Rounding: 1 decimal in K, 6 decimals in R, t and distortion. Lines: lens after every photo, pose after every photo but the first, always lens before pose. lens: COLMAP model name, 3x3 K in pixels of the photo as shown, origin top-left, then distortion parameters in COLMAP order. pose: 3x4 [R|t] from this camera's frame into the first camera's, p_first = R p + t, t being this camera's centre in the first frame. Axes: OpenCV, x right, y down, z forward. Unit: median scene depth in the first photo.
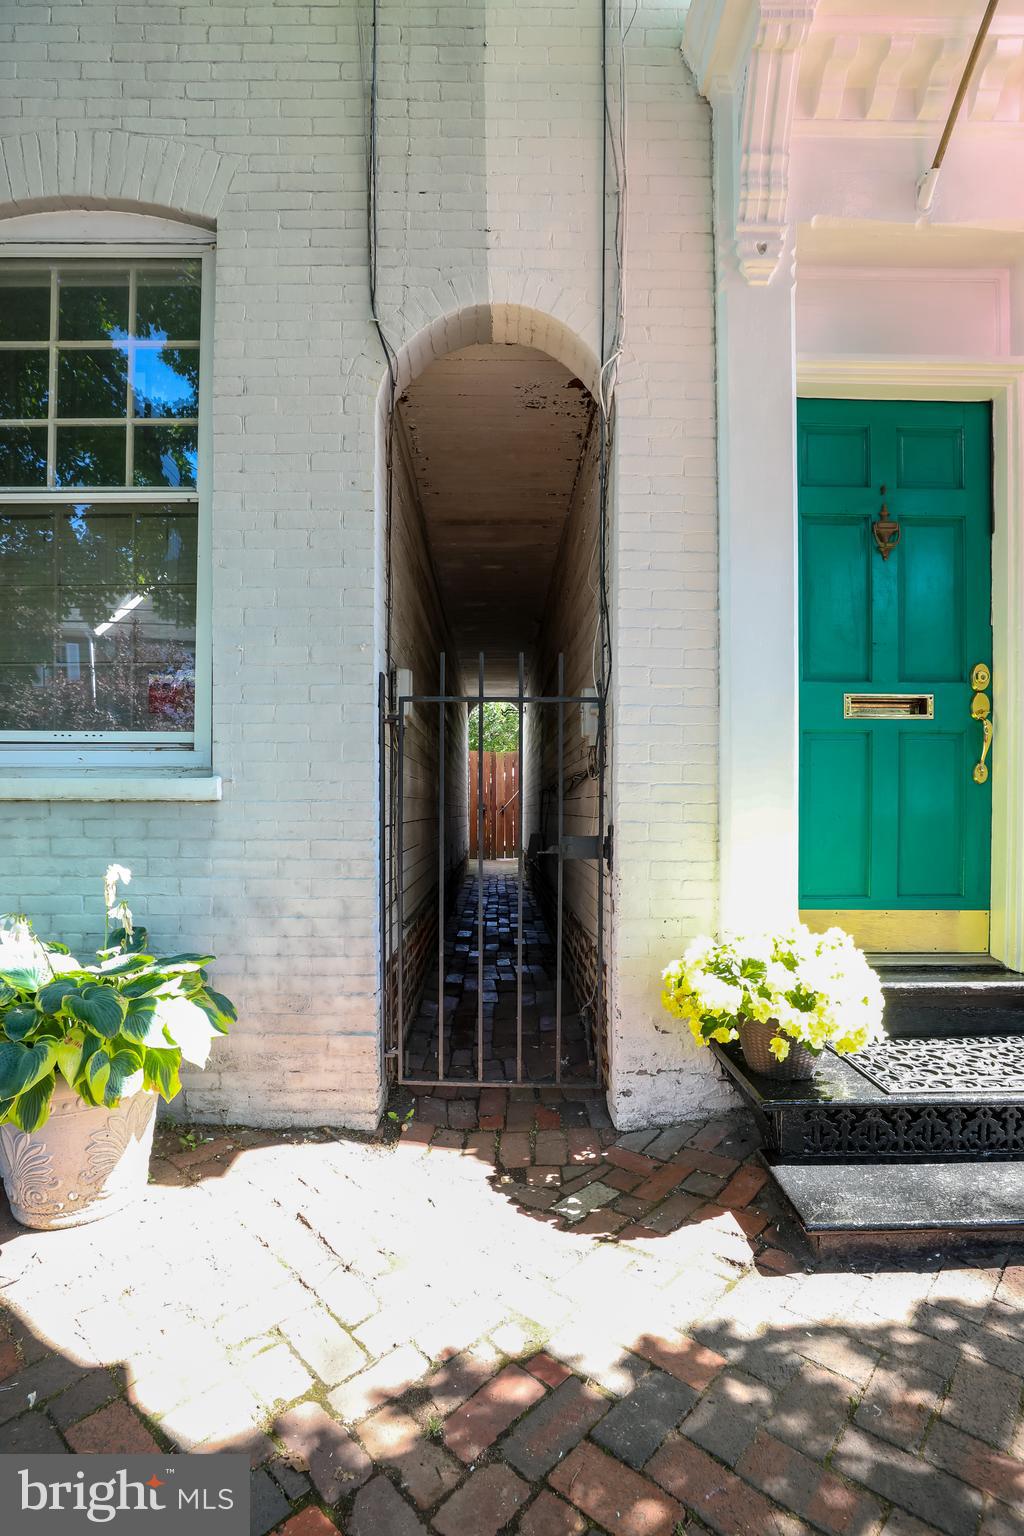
lens RADIAL K [[735.2, 0, 508.4], [0, 735.2, 813.4], [0, 0, 1]] dist [-0.044570, 0.010653]
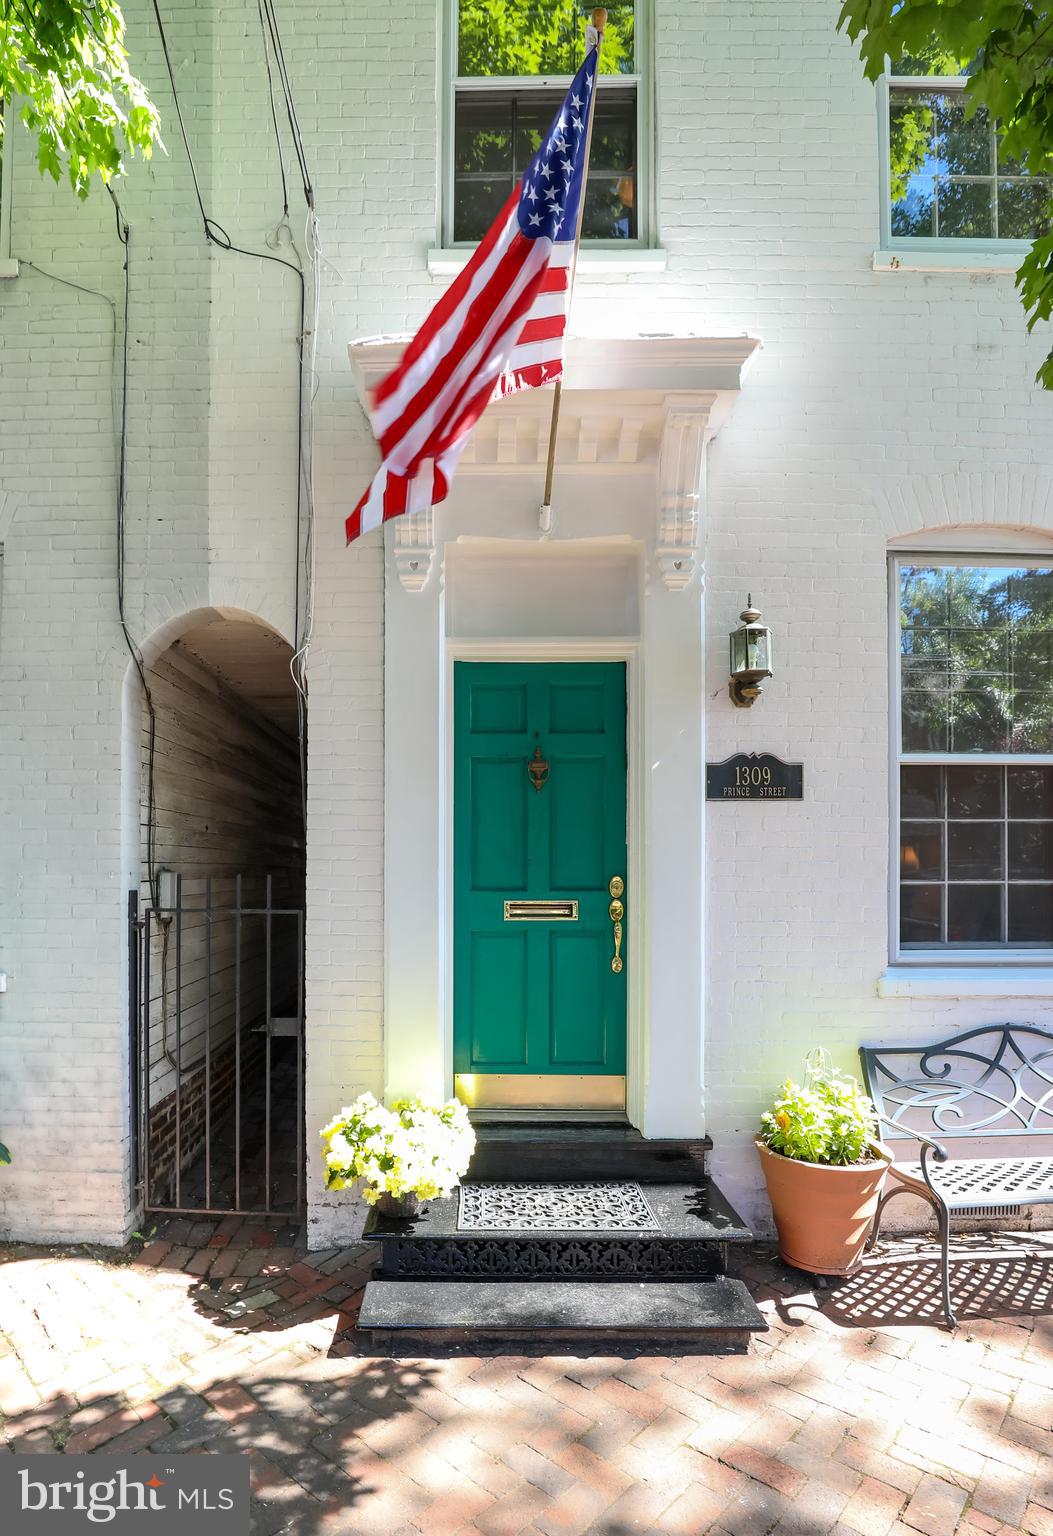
lens RADIAL K [[790.6, 0, 448.8], [0, 790.6, 870.8], [0, 0, 1]] dist [-0.035824, 0.000562]
pose [[0.999880, -0.000992, -0.015485, 0.422266], [0.000700, 0.999822, -0.018874, -0.207527], [0.015501, 0.018860, 0.999702, -0.389887]]
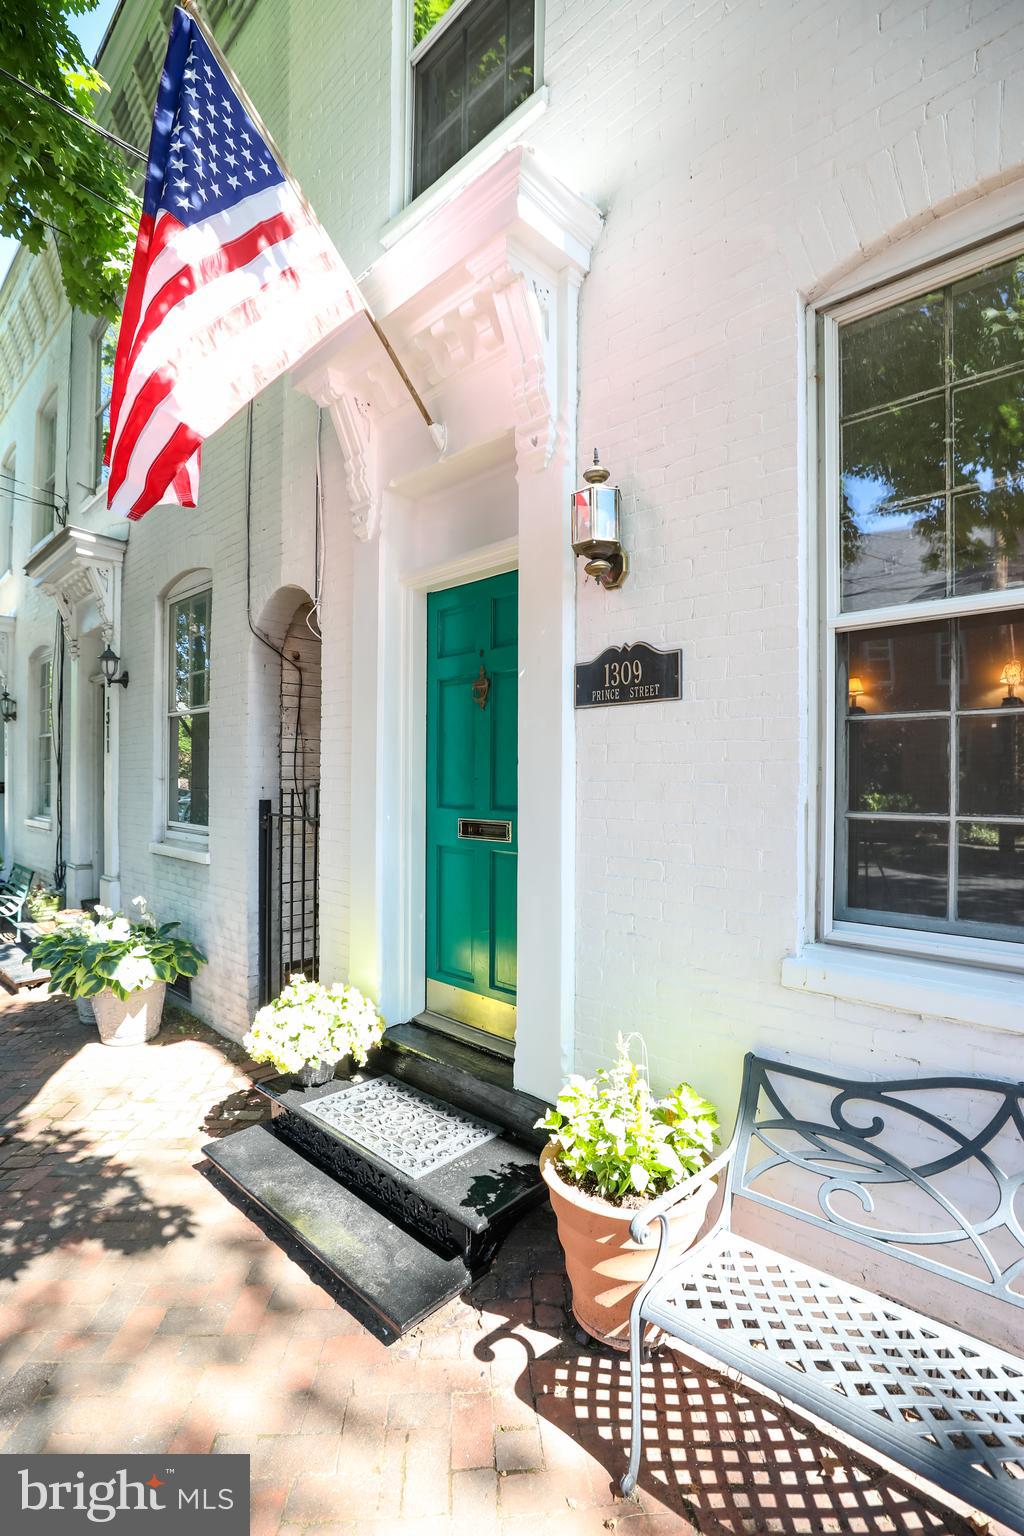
lens RADIAL K [[701.1, 0, 514.6], [0, 701.1, 777.2], [0, 0, 1]] dist [-0.034863, -0.000008]
pose [[0.723007, 0.000254, -0.690840, 1.512035], [-0.012868, 0.999831, -0.013100, -0.241470], [0.690720, 0.018361, 0.722889, 0.199714]]
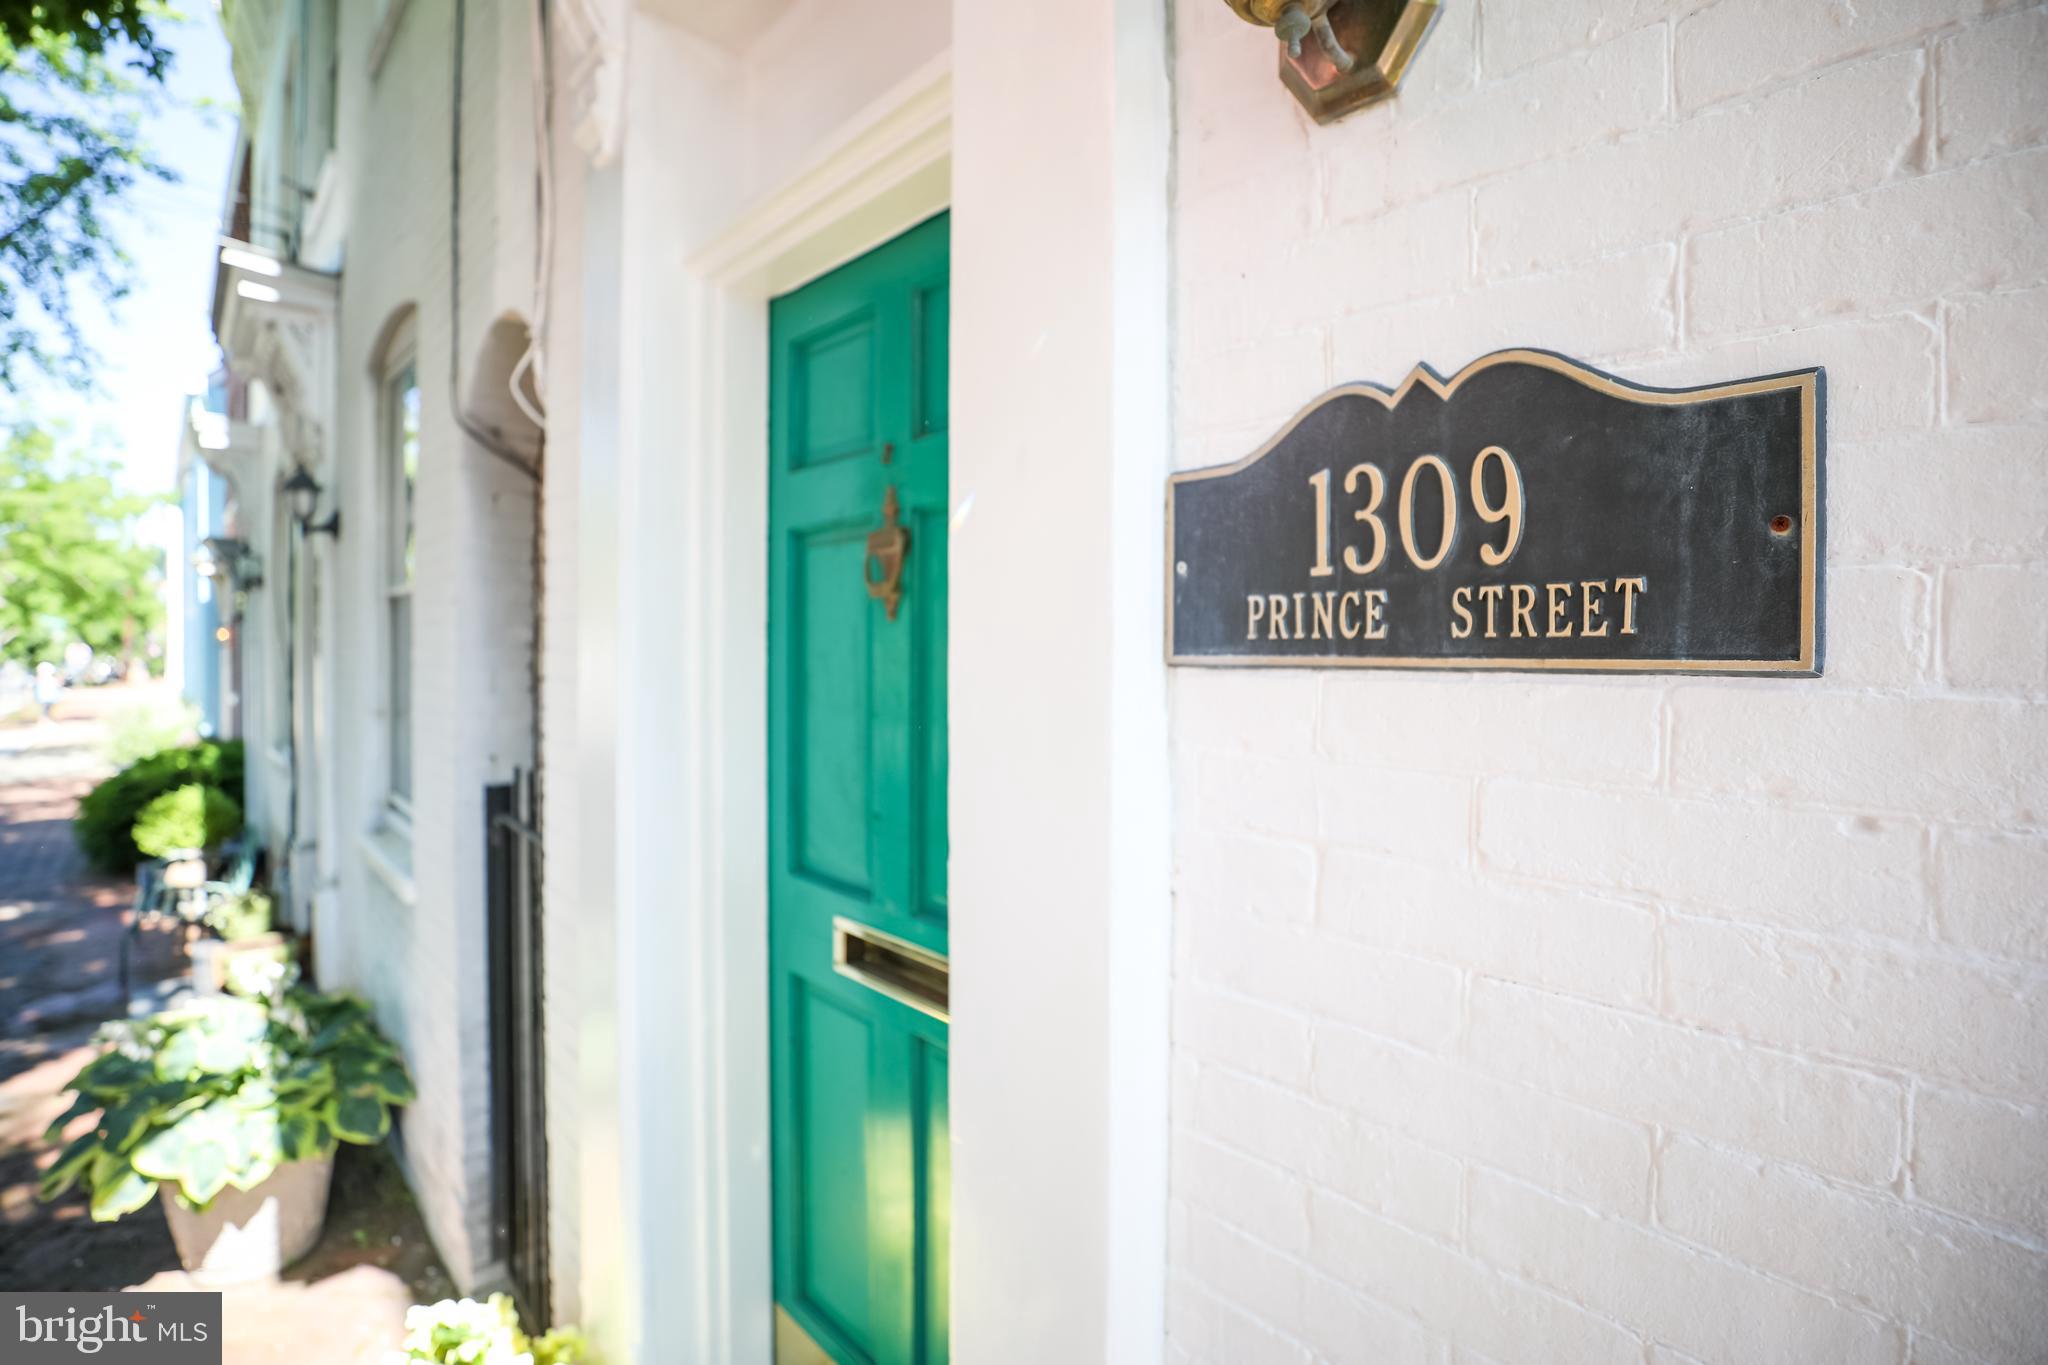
lens RADIAL K [[934.8, 0, 1029.9], [0, 934.8, 666.2], [0, 0, 1]] dist [-0.034863, -0.000008]
pose [[0.684973, 0.016853, -0.728374, 1.061049], [-0.014162, 0.999852, 0.009816, -0.360267], [0.728431, 0.003592, 0.685110, 0.755229]]
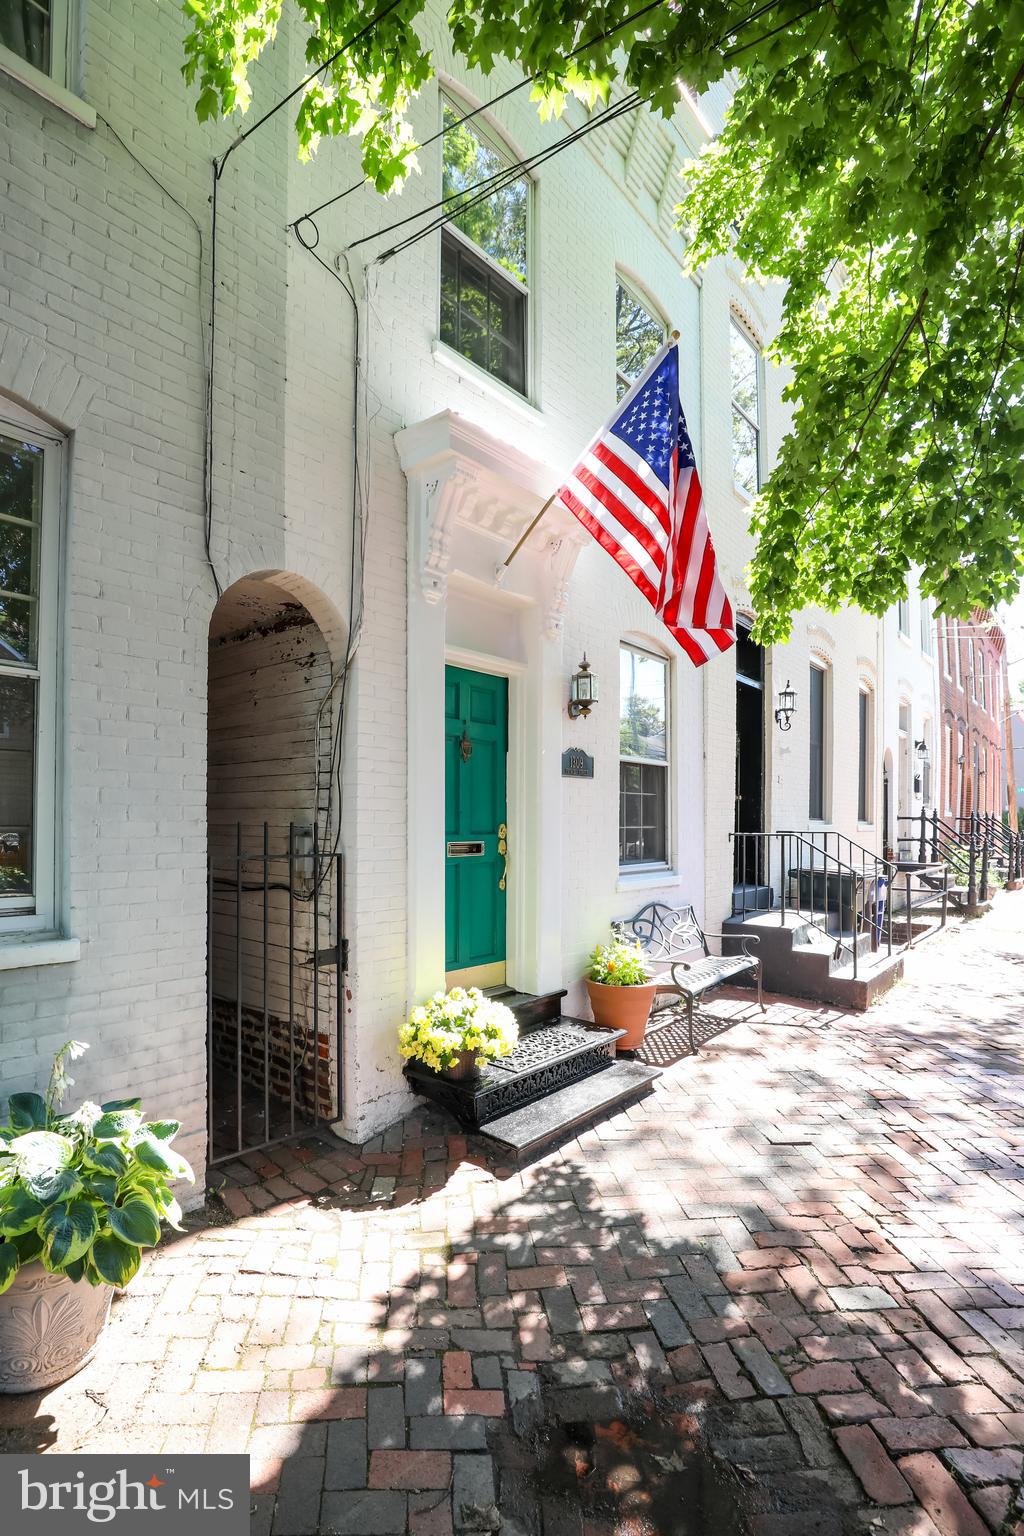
lens RADIAL K [[720.4, 0, 469.4], [0, 720.4, 810.1], [0, 0, 1]] dist [-0.050317, 0.016475]
pose [[0.677159, 0.013551, 0.735712, -0.785959], [0.006216, 0.999689, -0.024134, -0.215379], [-0.735811, 0.020916, 0.676864, -0.171936]]
